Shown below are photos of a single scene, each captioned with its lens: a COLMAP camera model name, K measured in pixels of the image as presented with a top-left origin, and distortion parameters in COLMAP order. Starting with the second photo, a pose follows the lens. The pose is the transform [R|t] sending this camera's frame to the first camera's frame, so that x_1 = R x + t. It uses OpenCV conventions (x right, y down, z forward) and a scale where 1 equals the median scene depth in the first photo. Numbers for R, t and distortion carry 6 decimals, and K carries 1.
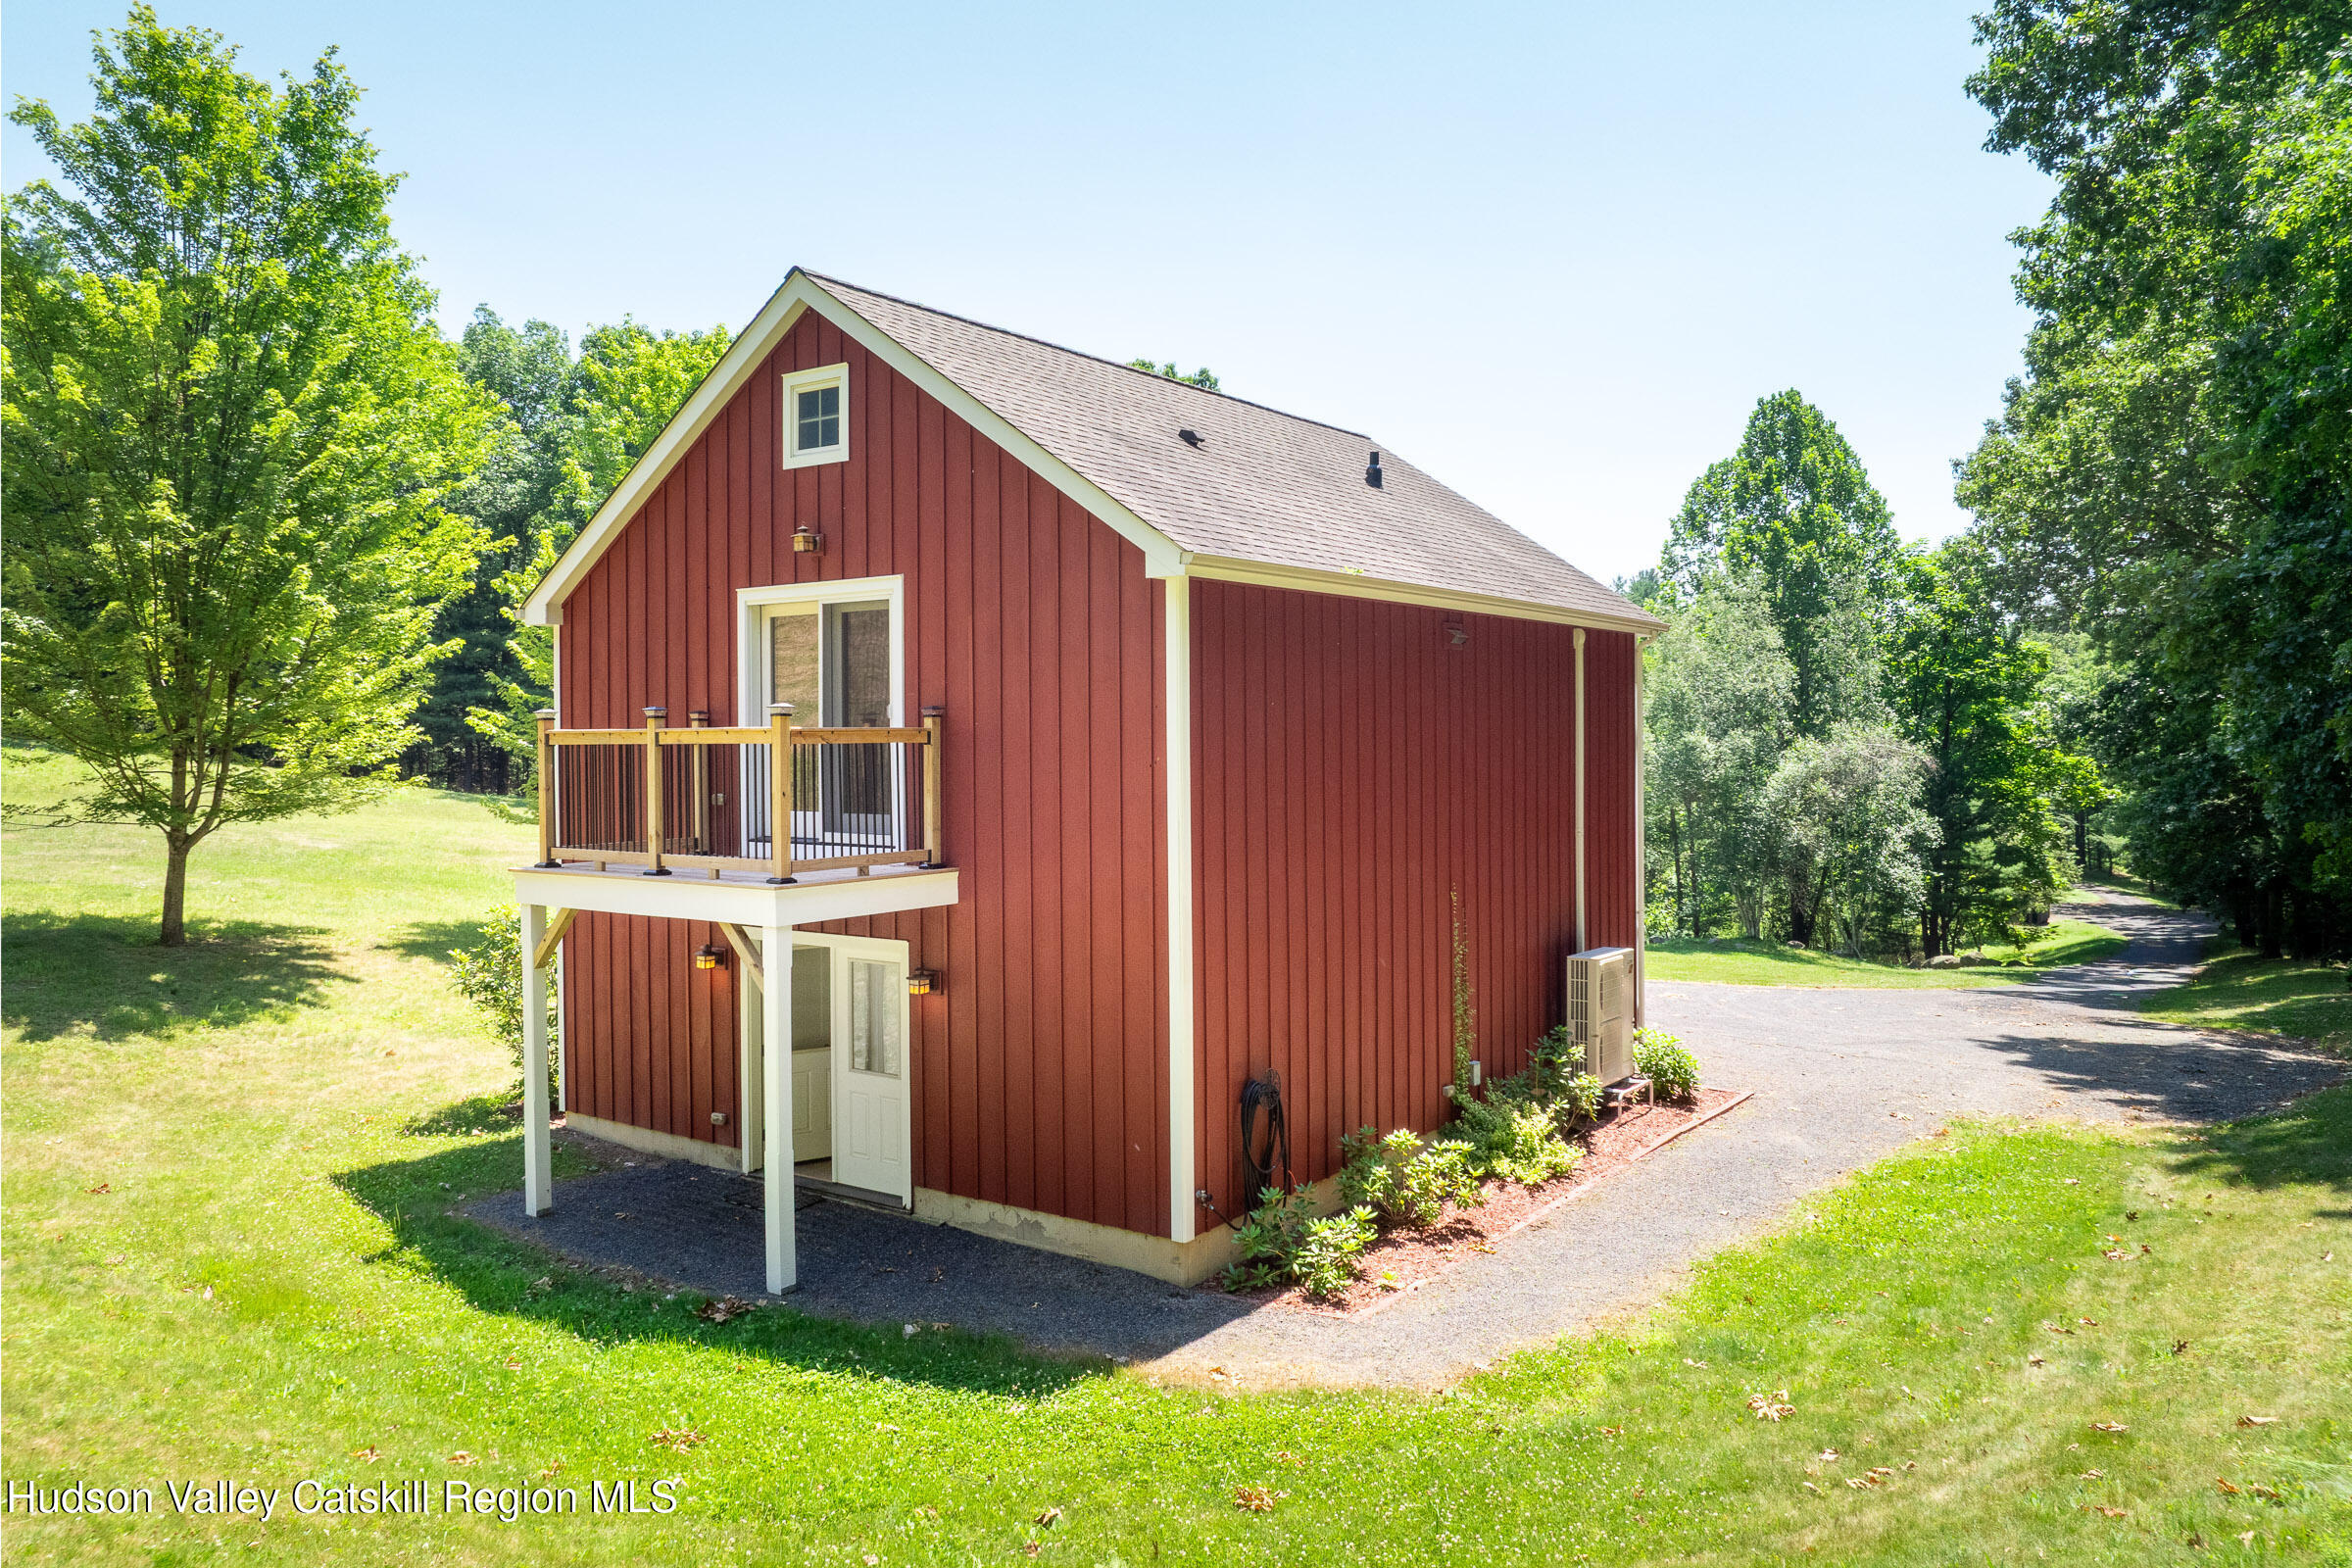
lens RADIAL K [[1624.6, 0, 1176.1], [0, 1624.6, 726.9], [0, 0, 1]] dist [0.000053, -0.000372]
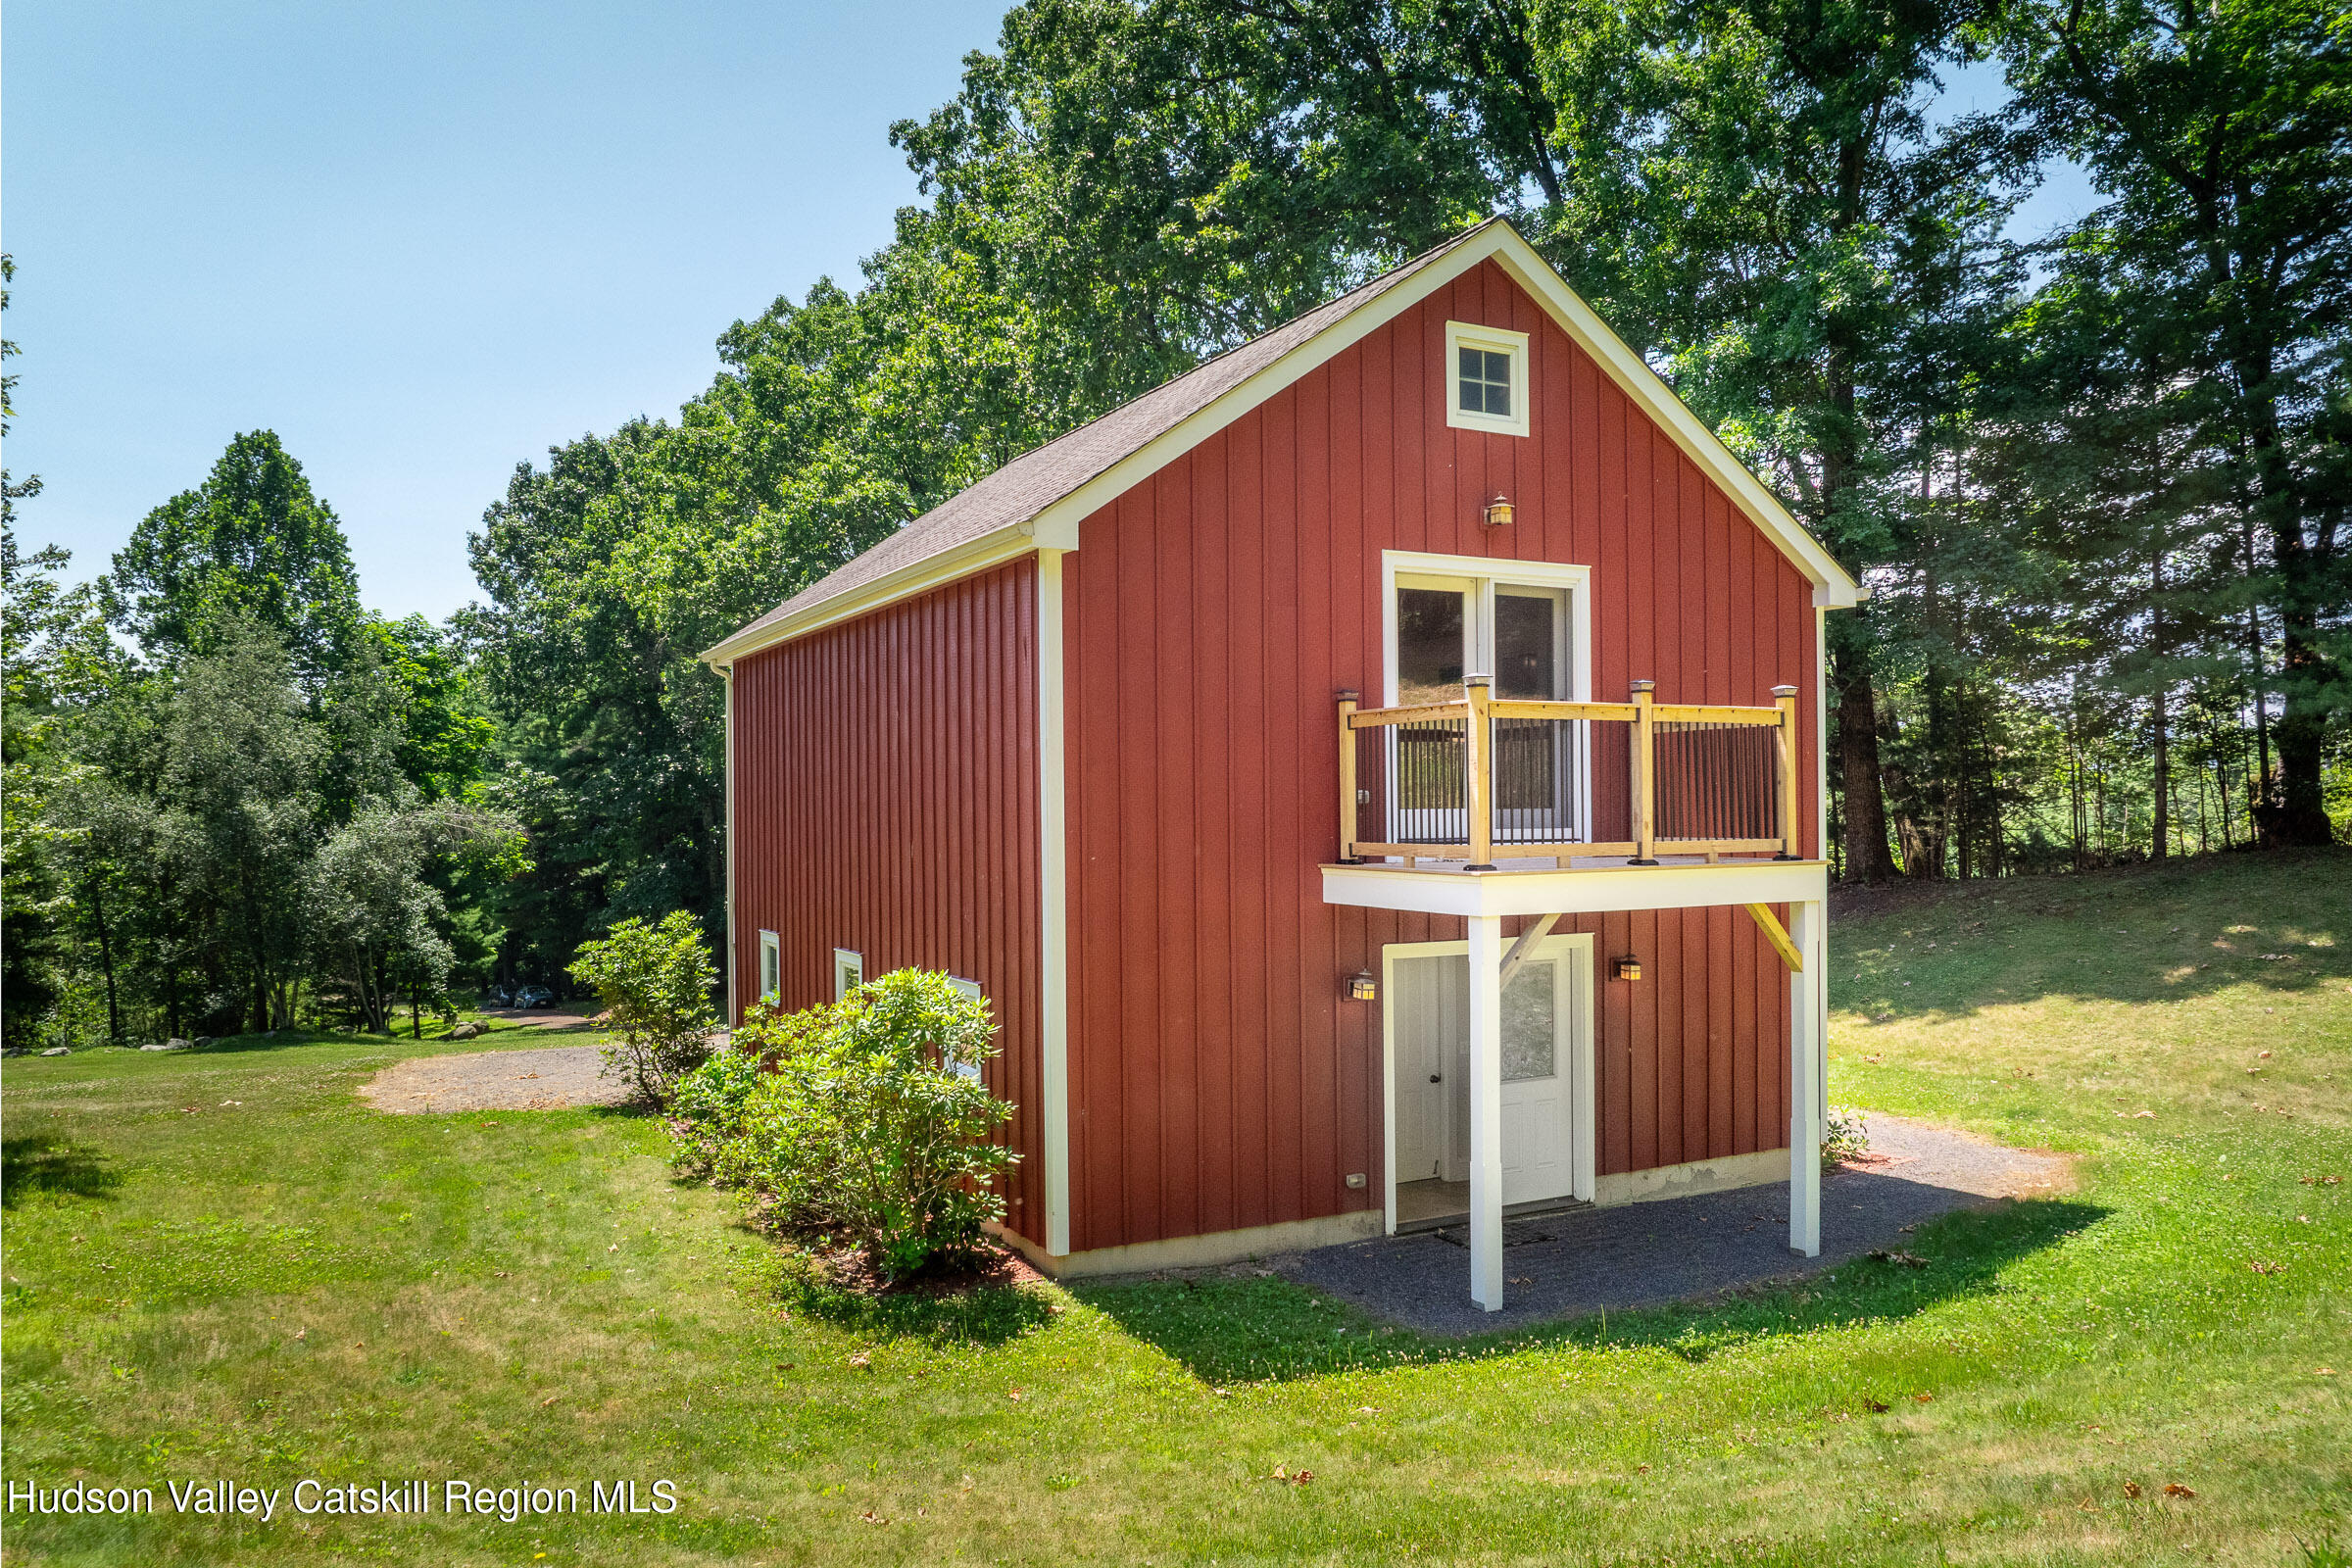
lens RADIAL K [[1622.2, 0, 1176.0], [0, 1622.2, 784.0], [0, 0, 1]] dist [0.003302, 0.001173]
pose [[0.447347, 0.013912, 0.894252, -1.133745], [0.004838, 0.999827, -0.017974, 0.055394], [-0.894348, 0.012367, 0.447202, 0.755712]]
